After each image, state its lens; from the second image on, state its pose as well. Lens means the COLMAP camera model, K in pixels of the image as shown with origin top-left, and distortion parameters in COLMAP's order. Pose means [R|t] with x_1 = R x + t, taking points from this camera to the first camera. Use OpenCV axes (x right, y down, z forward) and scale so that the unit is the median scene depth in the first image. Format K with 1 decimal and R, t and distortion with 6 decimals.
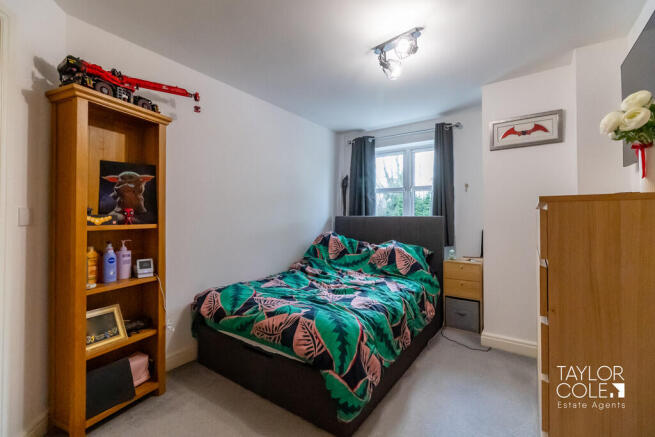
lens RADIAL K [[285.5, 0, 326.5], [0, 285.5, 212.8], [0, 0, 1]] dist [0.000715, 0.000015]
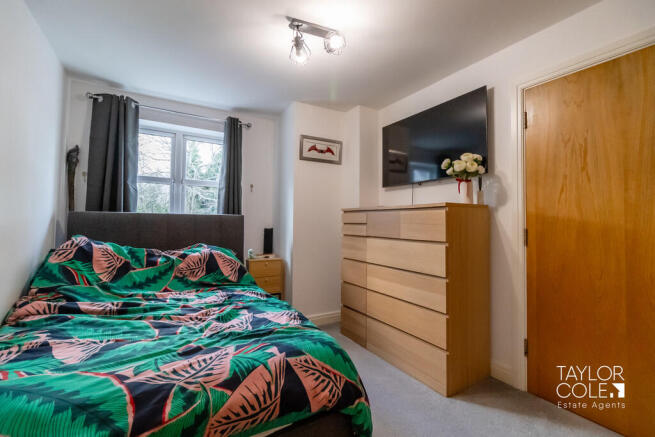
lens RADIAL K [[285.5, 0, 326.5], [0, 285.5, 212.8], [0, 0, 1]] dist [0.000715, 0.000015]
pose [[0.416851, 0.029763, 0.908487, -0.358258], [-0.025676, 0.999451, -0.020962, 0.017545], [-0.908612, -0.014588, 0.417387, 0.342440]]
